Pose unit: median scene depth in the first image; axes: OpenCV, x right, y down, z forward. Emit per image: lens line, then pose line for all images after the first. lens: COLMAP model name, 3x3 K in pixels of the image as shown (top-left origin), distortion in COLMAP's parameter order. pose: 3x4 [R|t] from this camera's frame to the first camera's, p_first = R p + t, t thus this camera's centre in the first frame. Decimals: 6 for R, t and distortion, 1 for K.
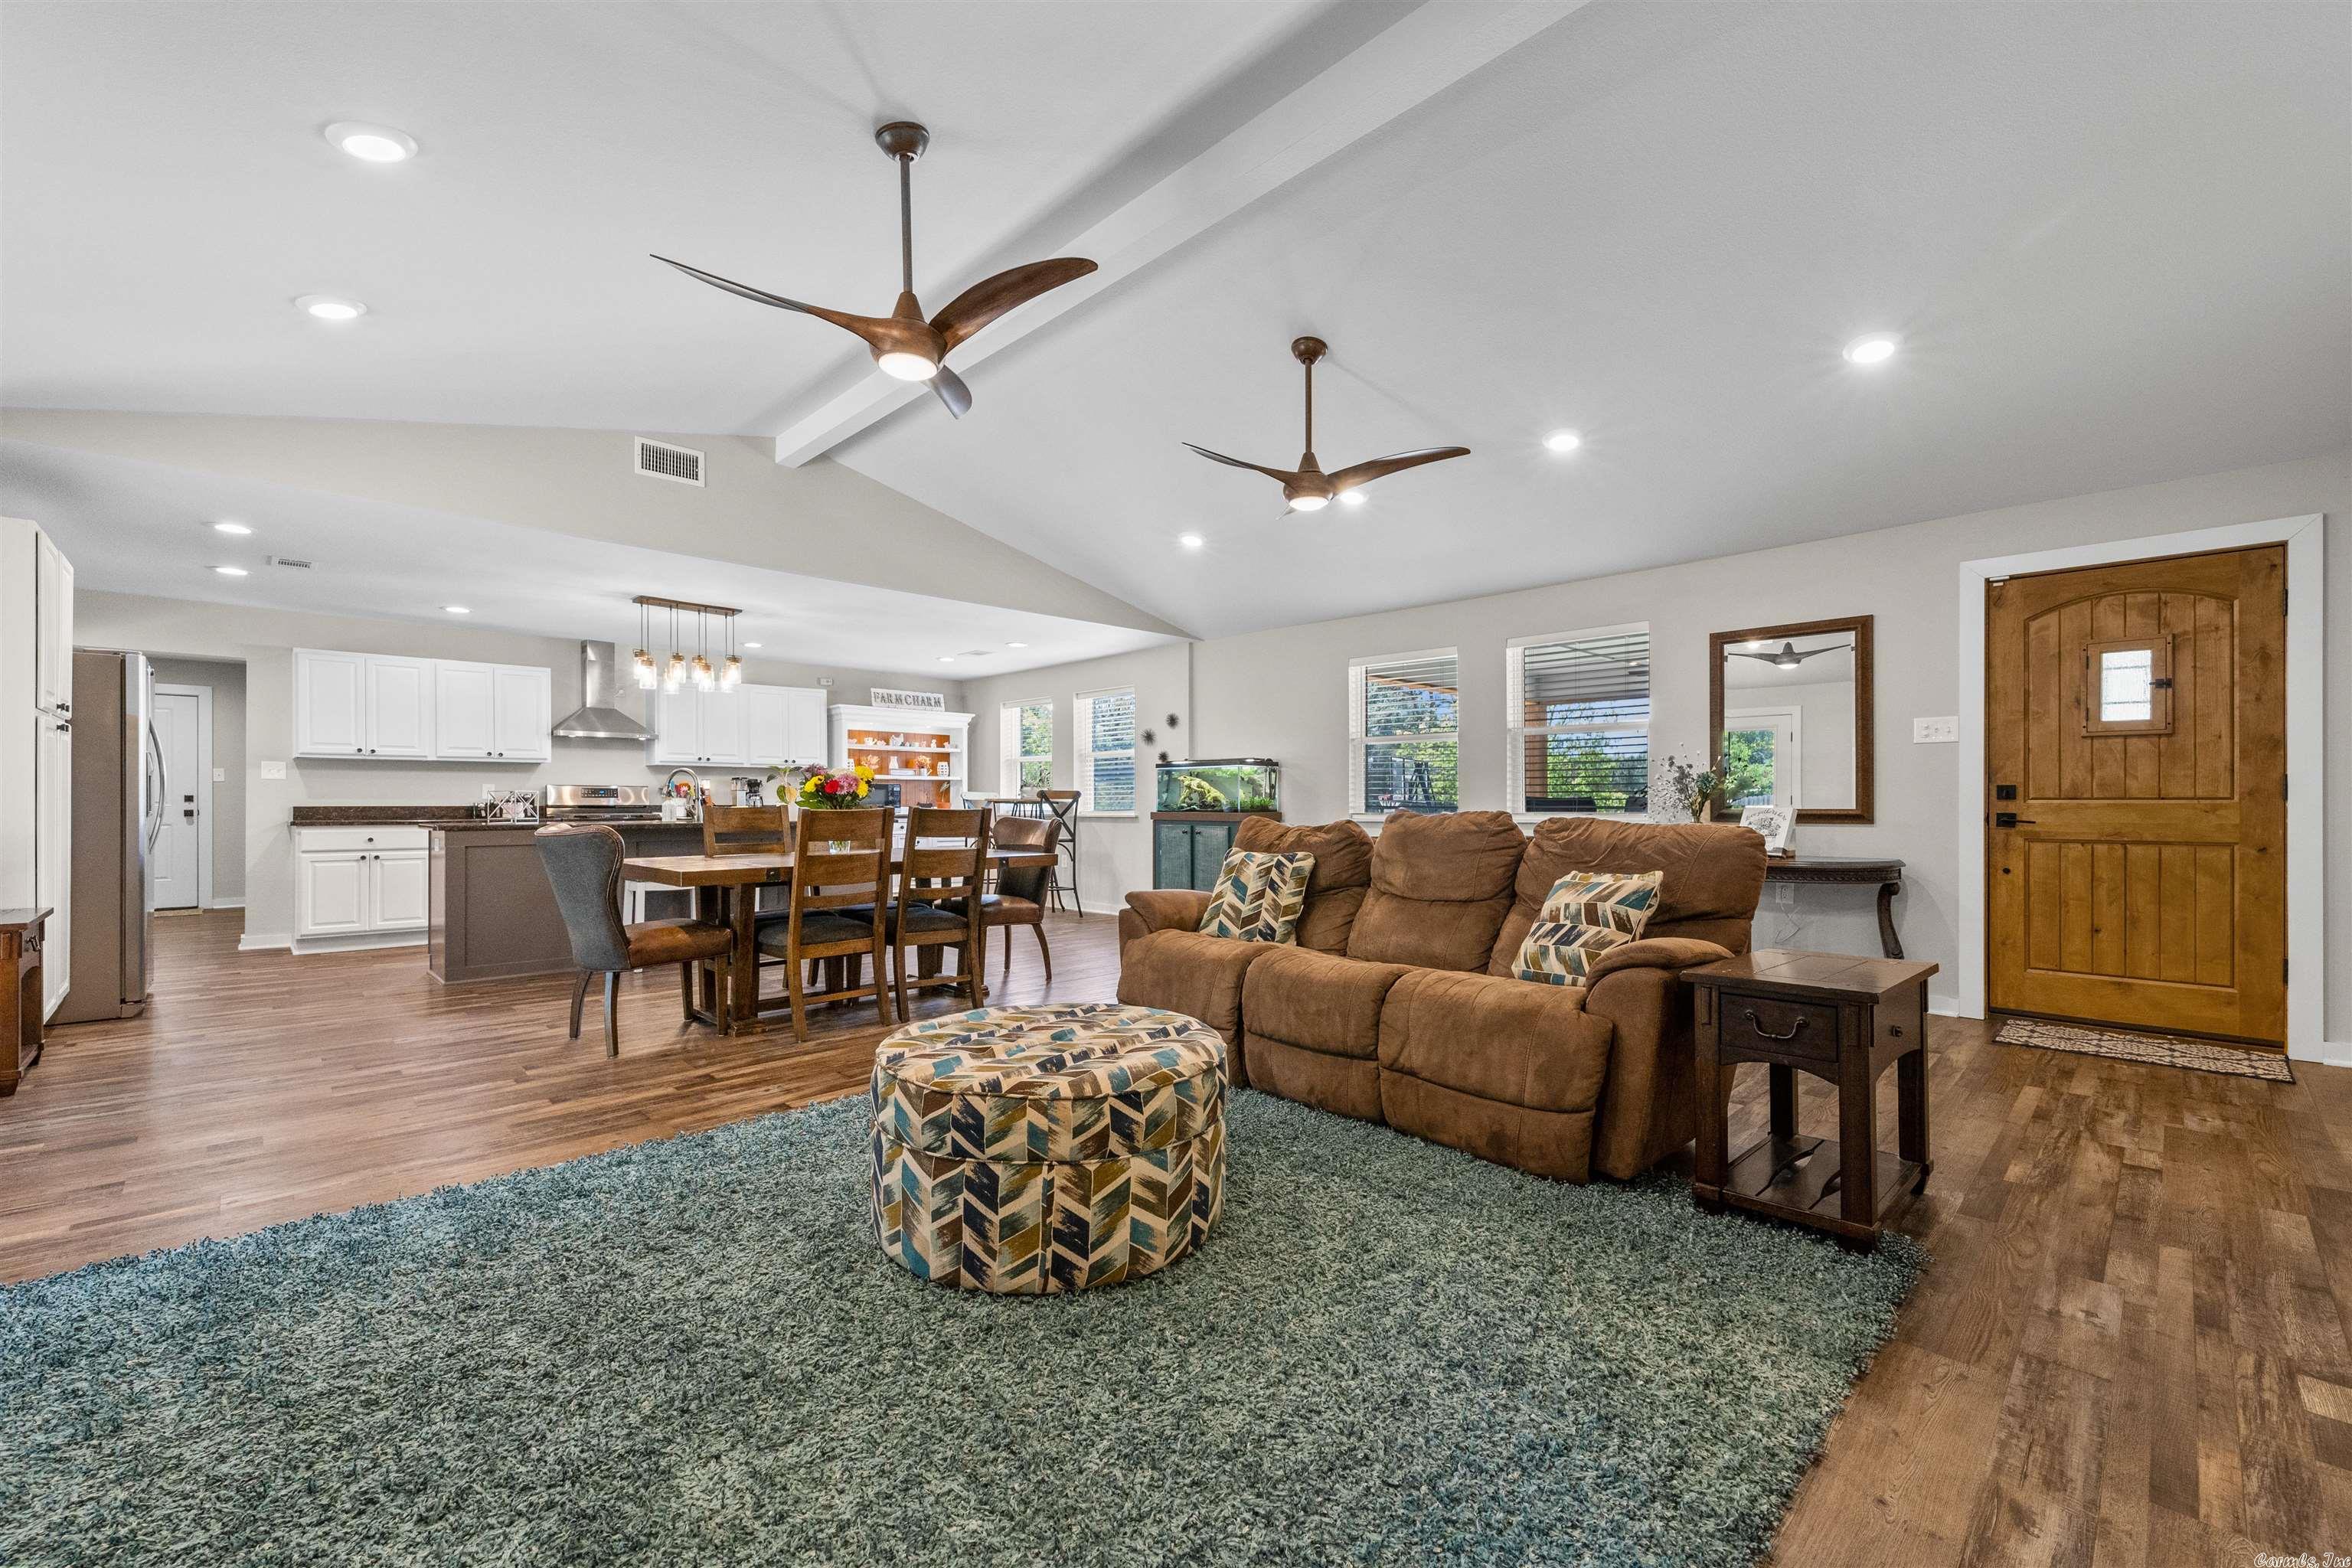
lens RADIAL K [[952.6, 0, 1173.9], [0, 952.6, 807.1], [0, 0, 1]] dist [-0.000145, -0.000096]
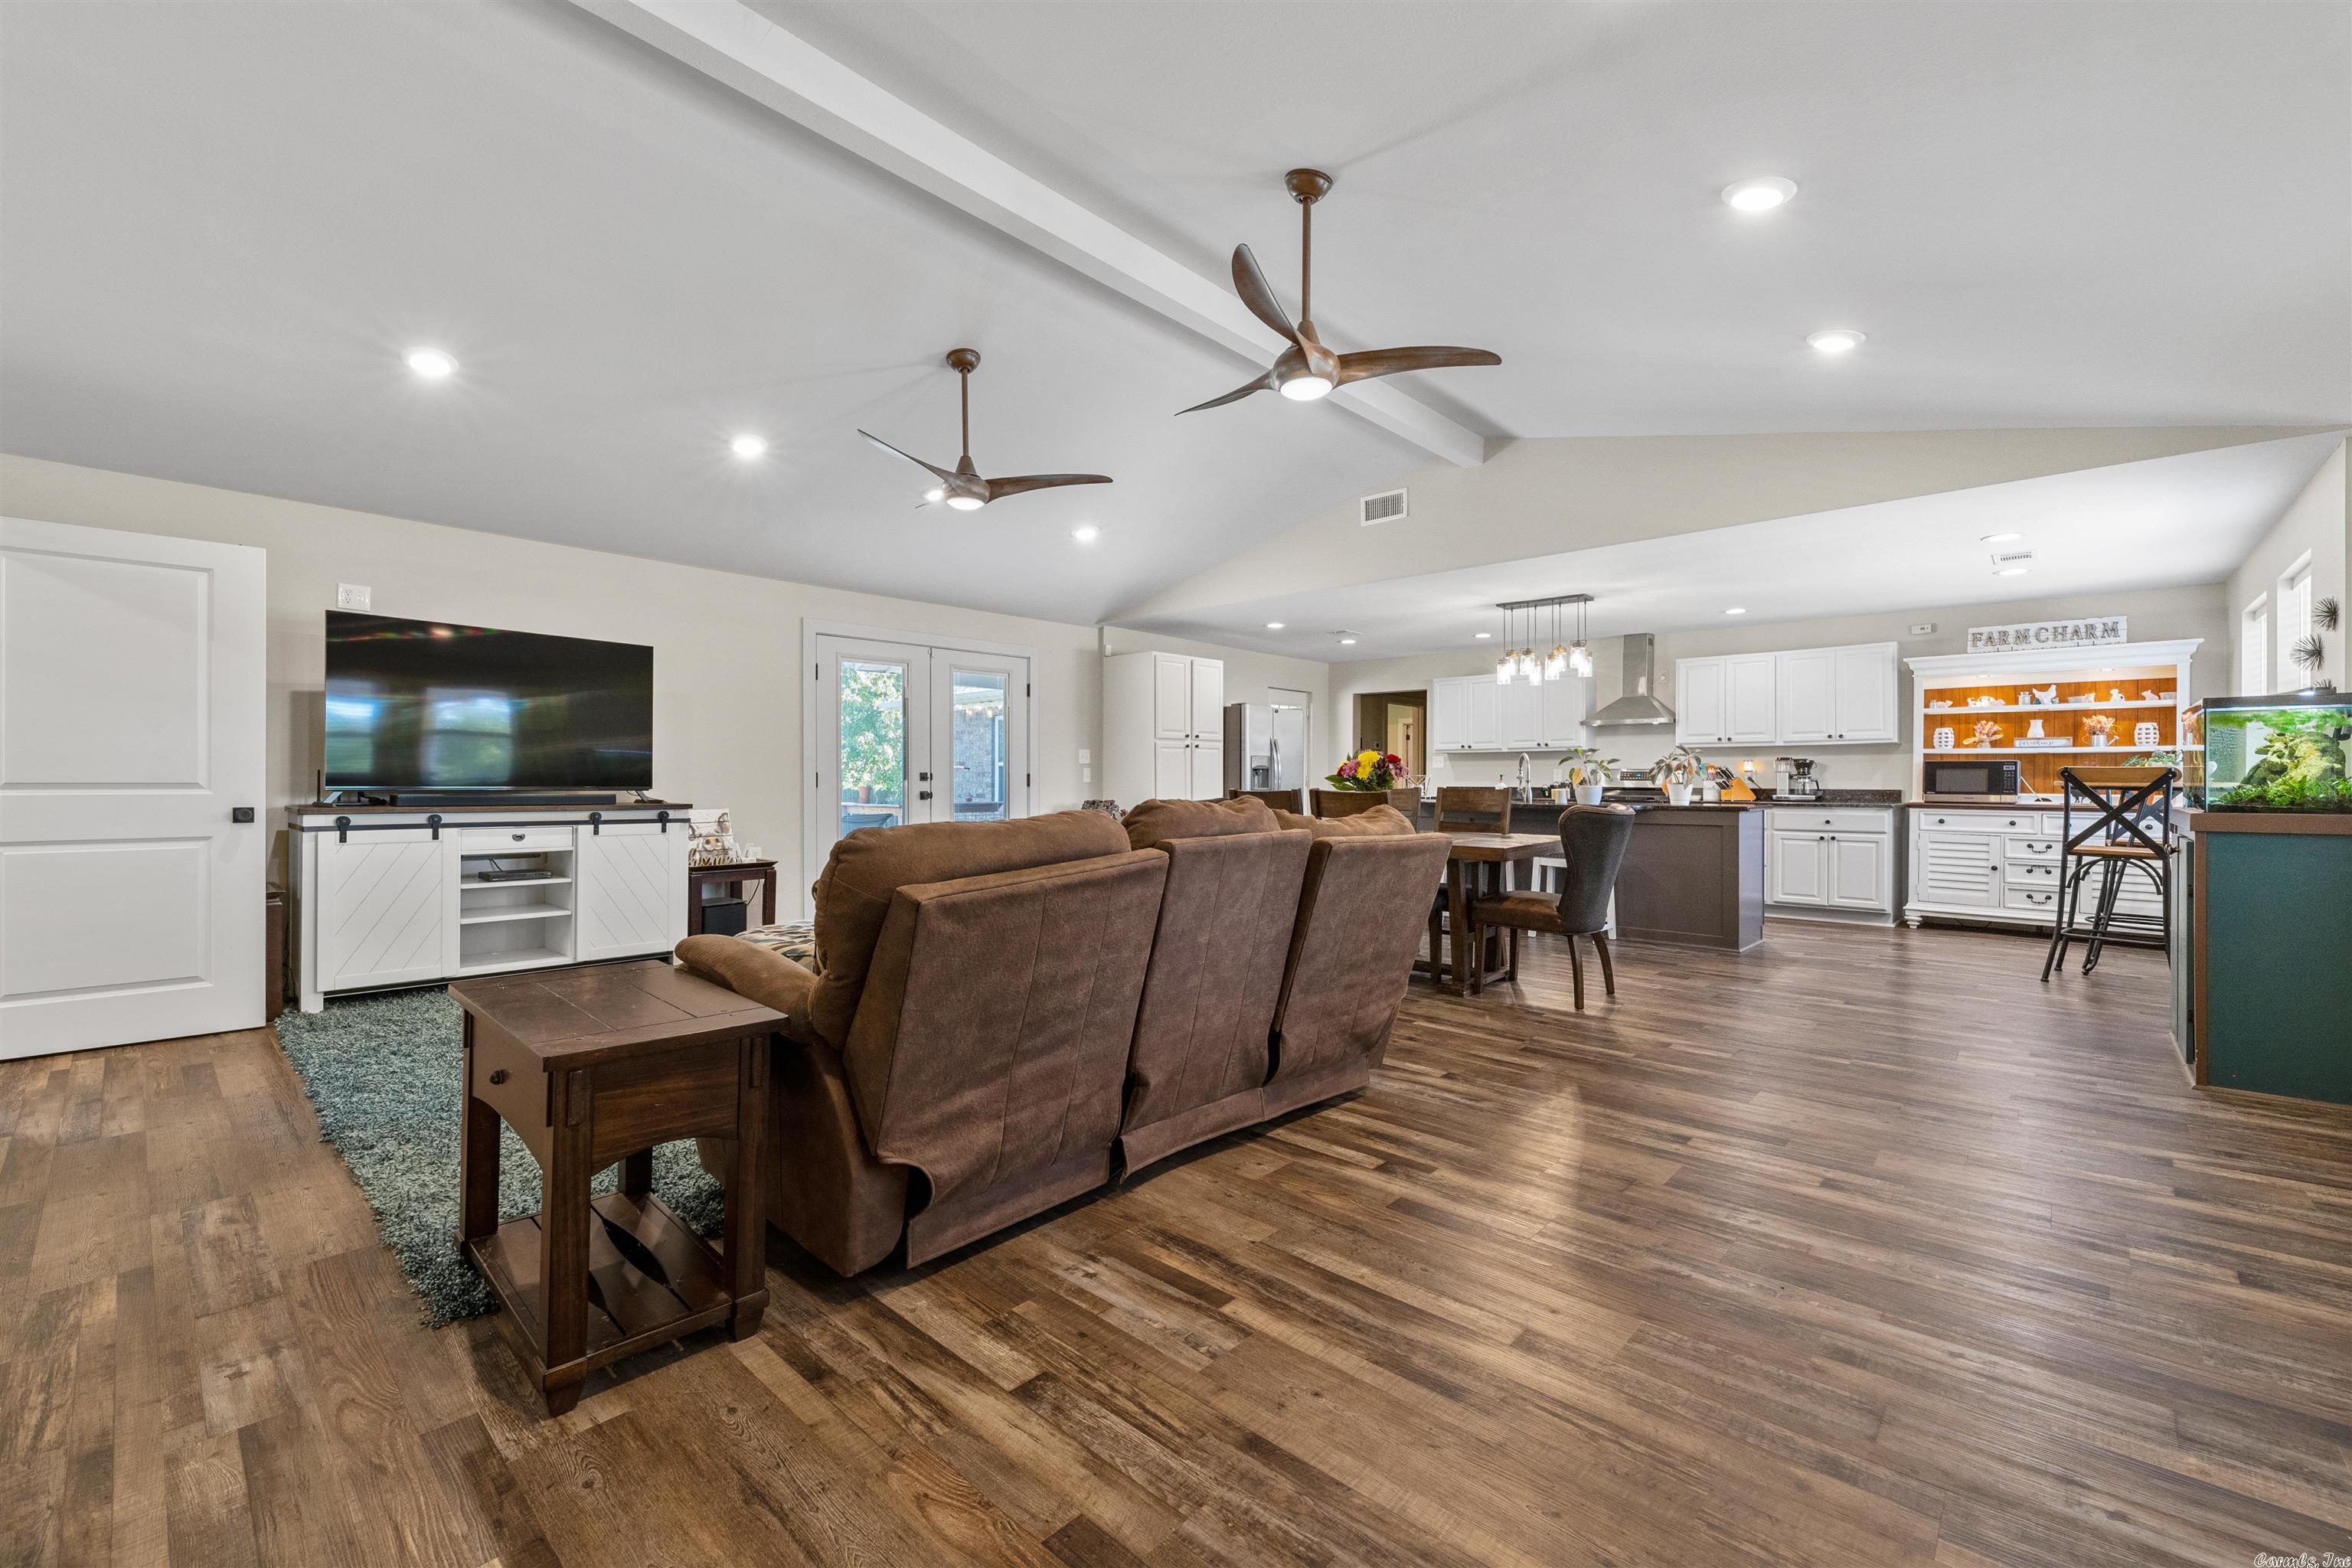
lens RADIAL K [[964.4, 0, 1176.0], [0, 964.4, 784.0], [0, 0, 1]] dist [0.001589, 0.000078]
pose [[0.068081, 0.003049, -0.997675, 0.842379], [-0.009058, 0.999956, 0.002438, -0.007420], [0.997639, 0.008871, 0.068106, 0.793959]]
